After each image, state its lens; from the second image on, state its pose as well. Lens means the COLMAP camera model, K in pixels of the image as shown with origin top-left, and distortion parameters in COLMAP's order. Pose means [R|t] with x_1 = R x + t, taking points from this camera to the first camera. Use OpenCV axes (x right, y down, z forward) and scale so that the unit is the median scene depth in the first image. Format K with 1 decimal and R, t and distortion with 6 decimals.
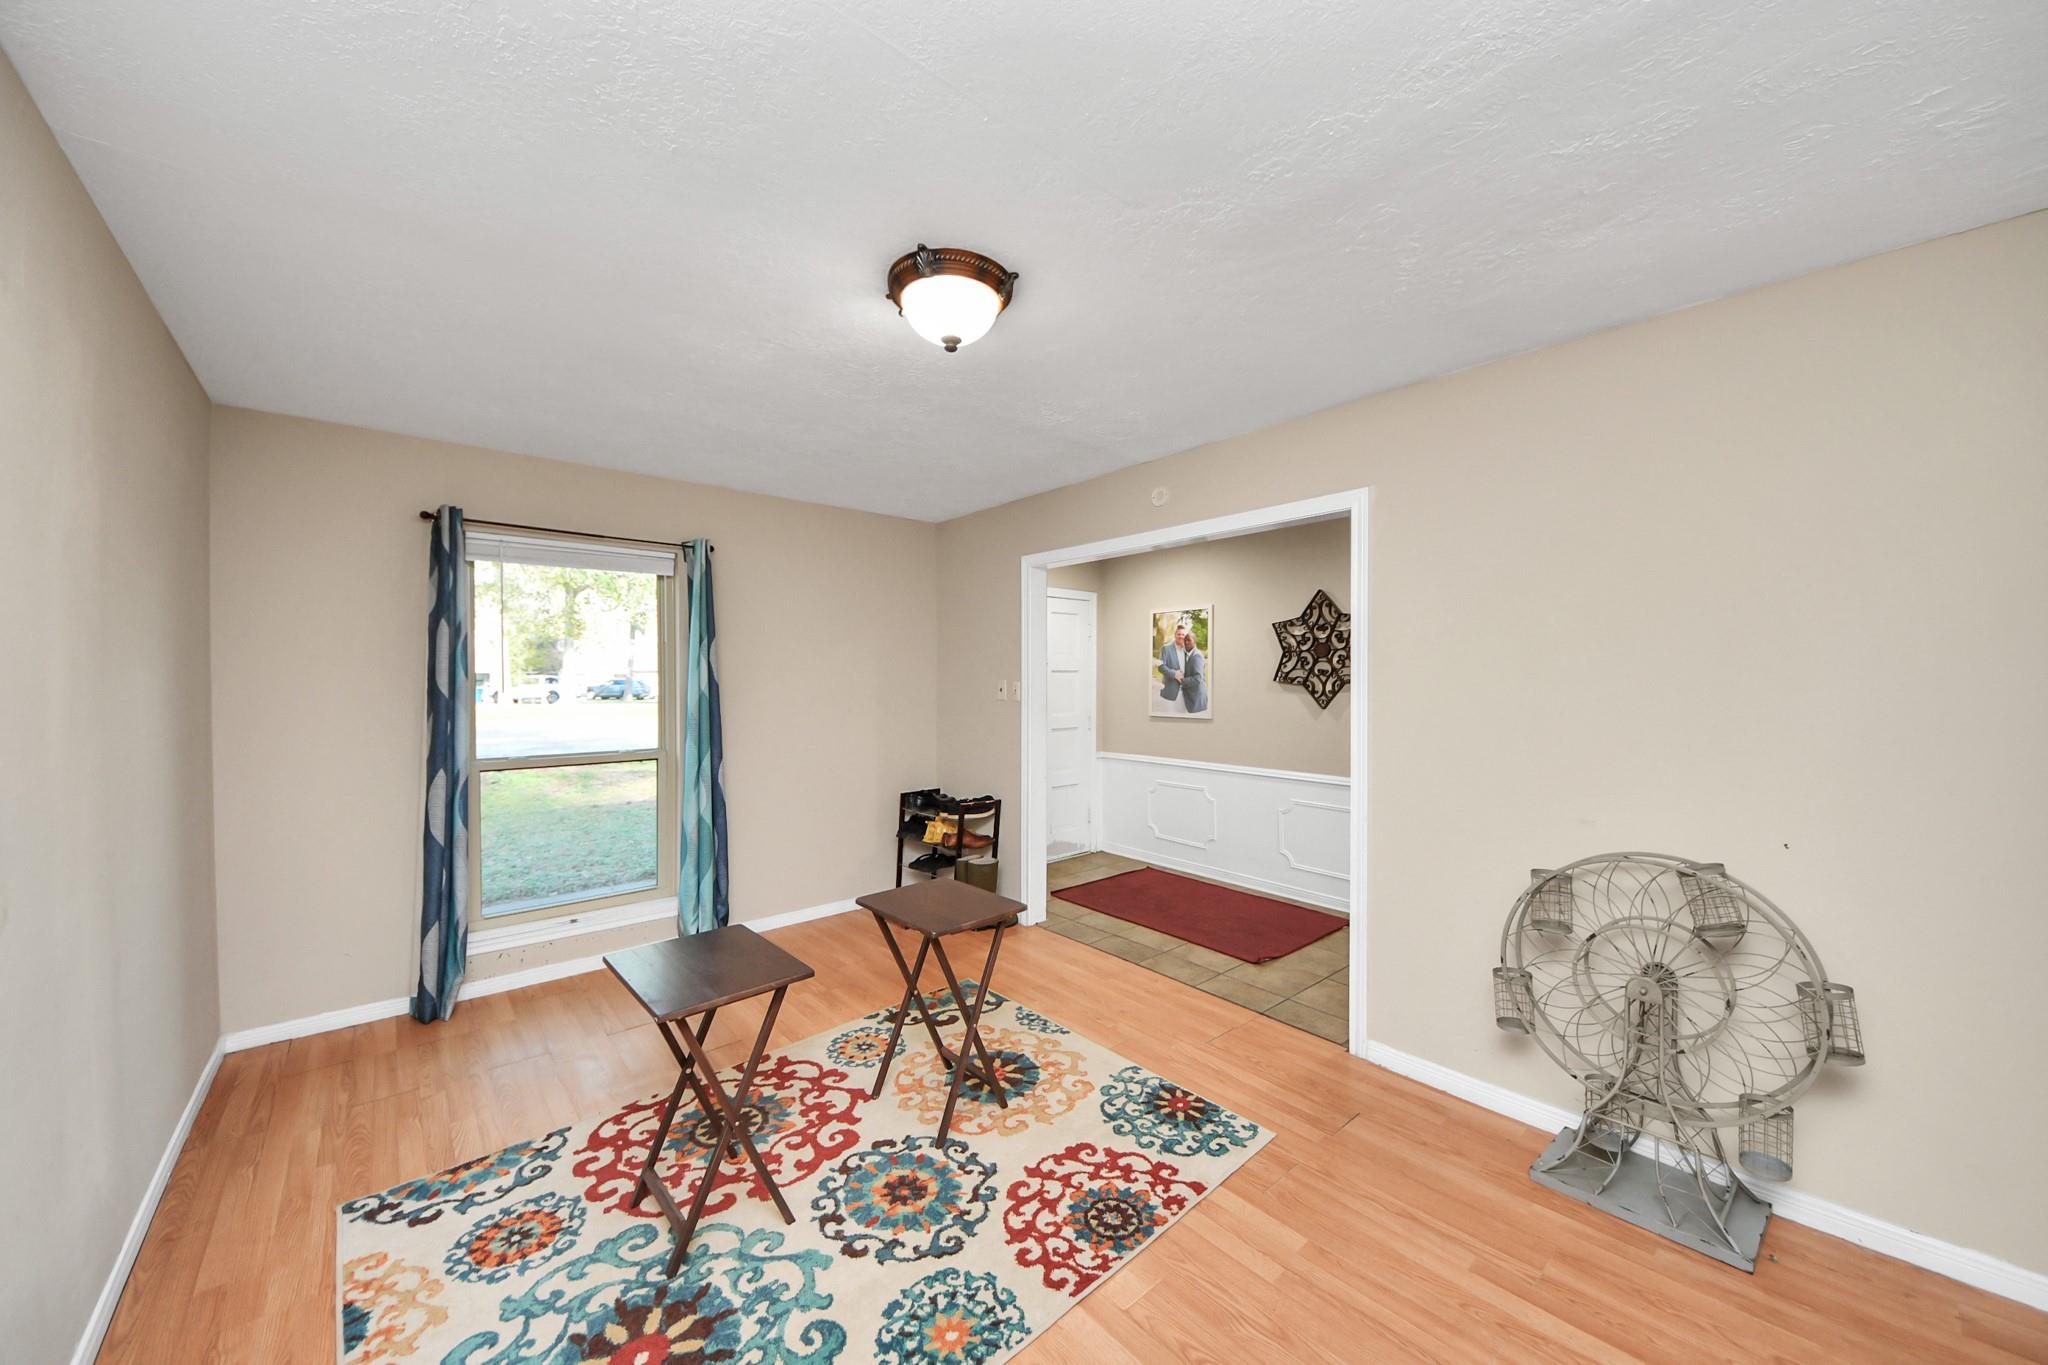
lens RADIAL K [[731.1, 0, 1024.0], [0, 731.1, 682.5], [0, 0, 1]] dist [0.072698, -0.038073]
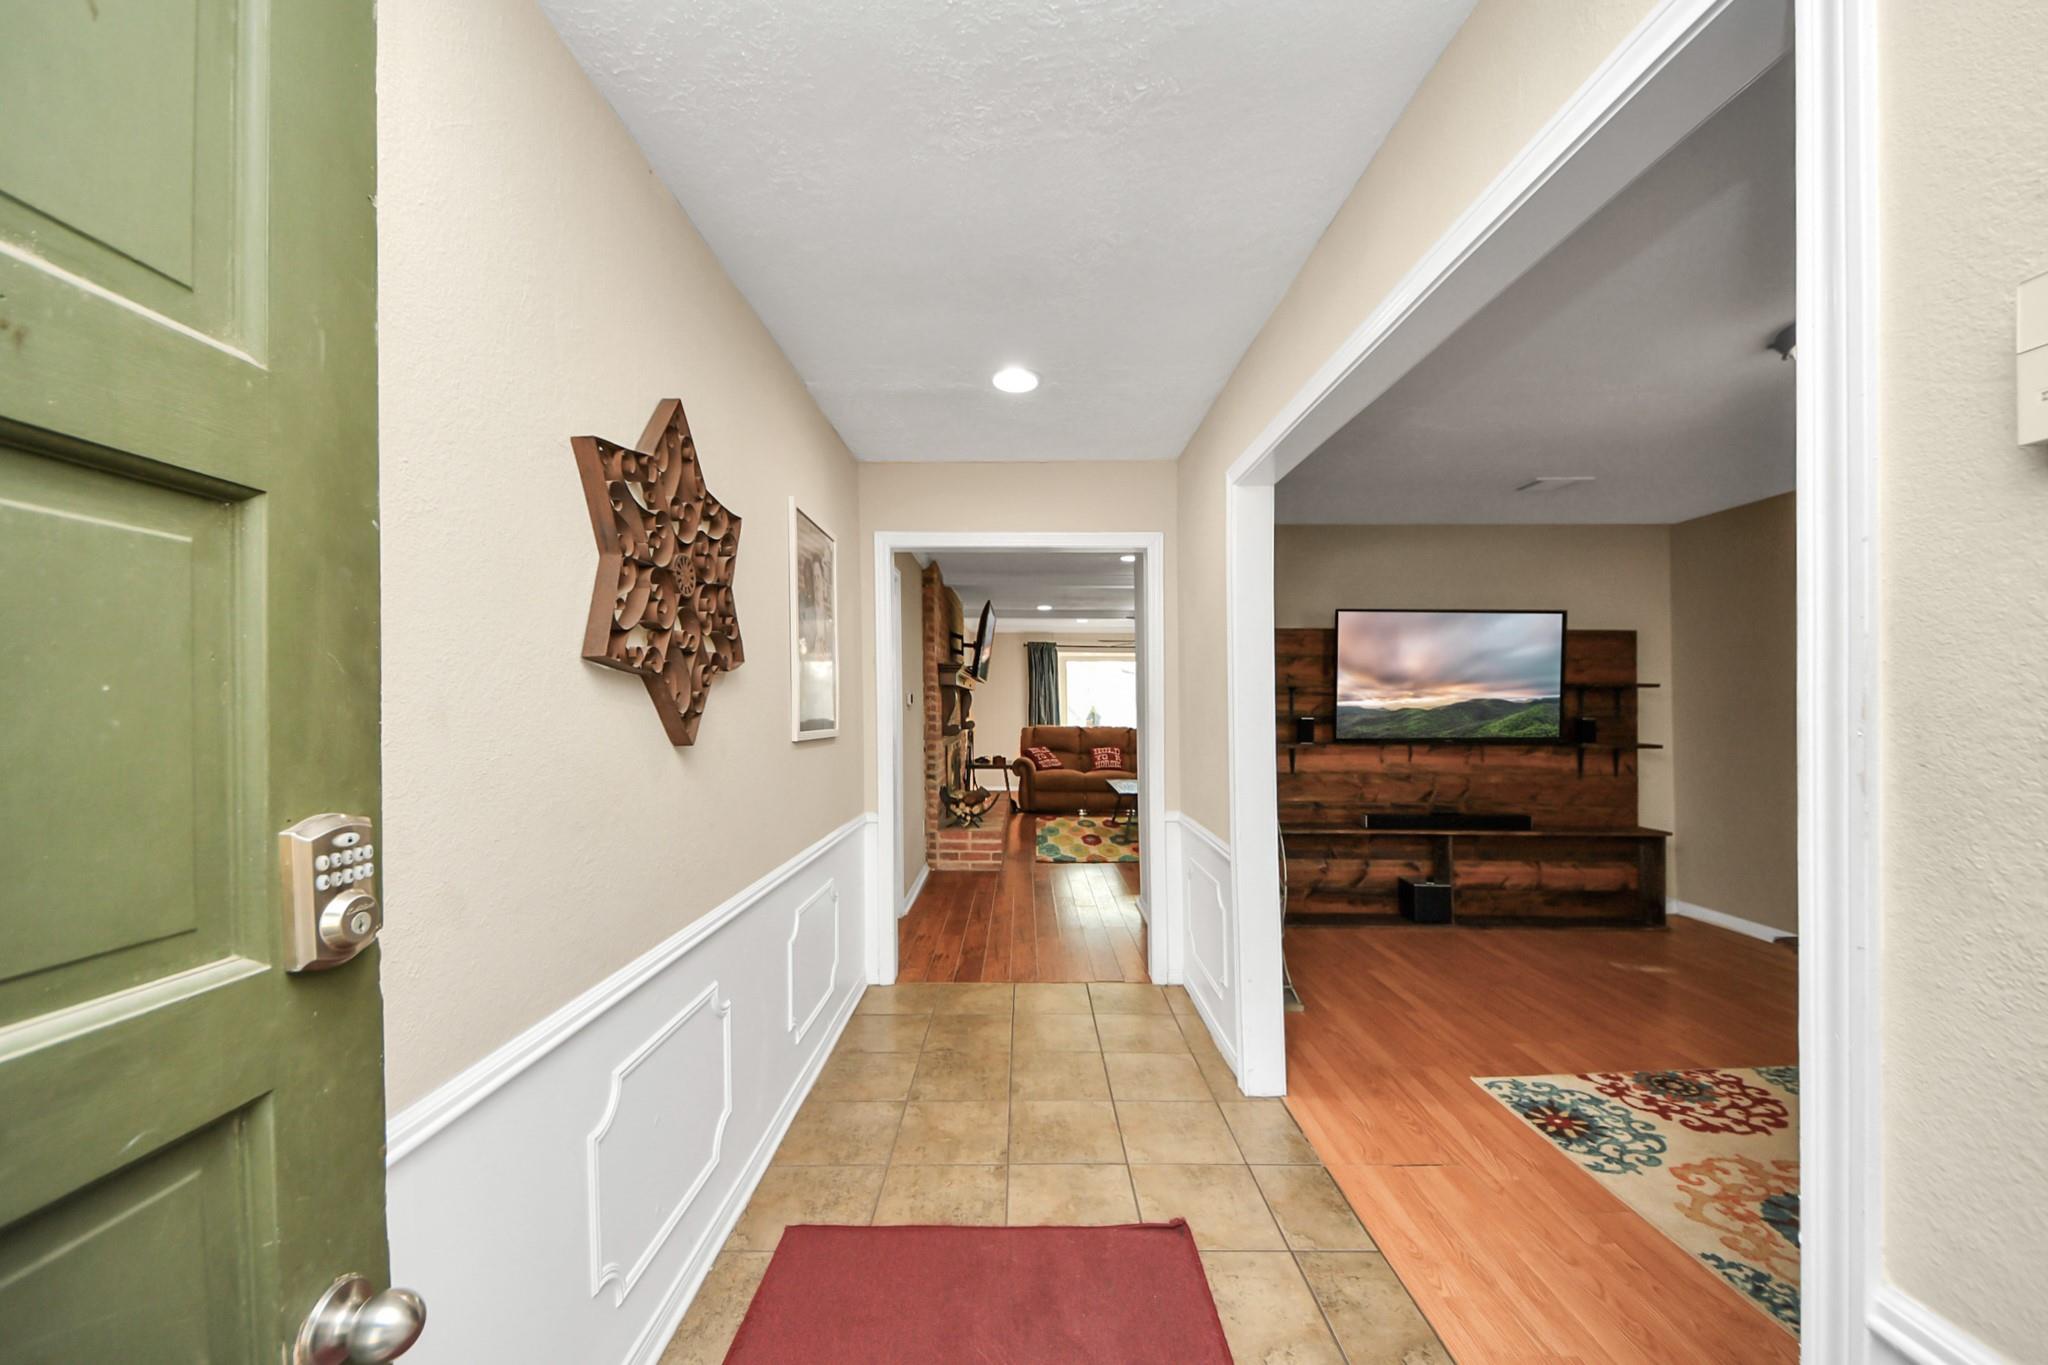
lens RADIAL K [[752.4, 0, 1024.0], [0, 752.4, 682.5], [0, 0, 1]] dist [-0.001624, -0.009108]
pose [[-0.757926, 0.012383, 0.652223, 0.098903], [0.005231, 0.999903, -0.012905, 0.018185], [-0.652319, -0.006370, -0.757918, 2.182677]]
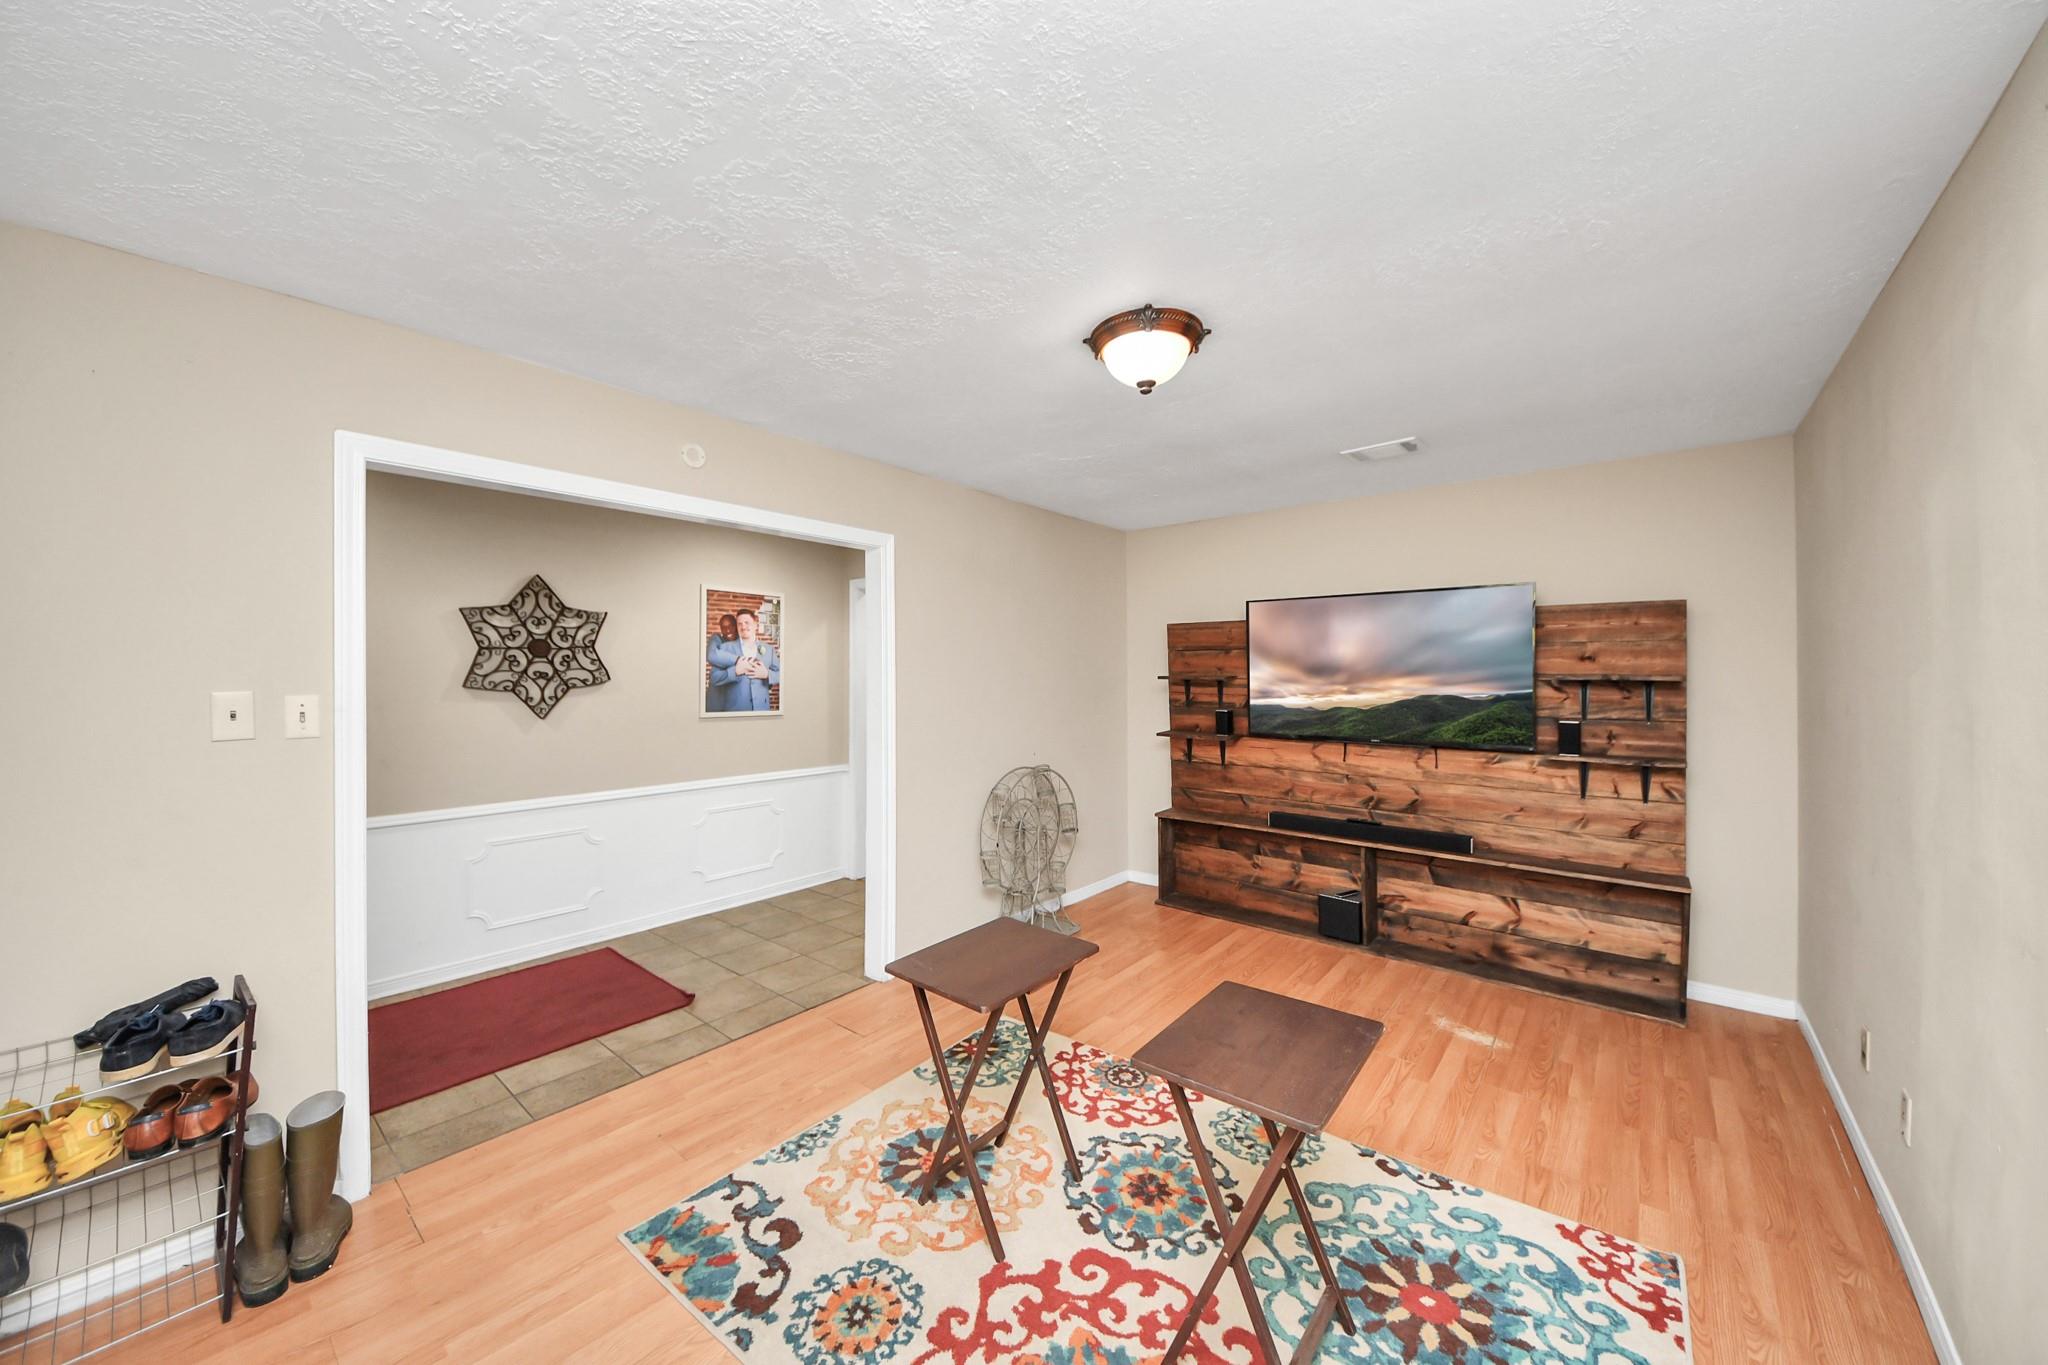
lens RADIAL K [[730.2, 0, 1033.9], [0, 730.2, 685.6], [0, 0, 1]] dist [0.015578, -0.010177]
pose [[-0.165218, -0.011742, 0.986187, -0.922622], [0.014560, 0.999791, 0.014344, -0.010873], [-0.986150, 0.016729, -0.165013, 1.098930]]
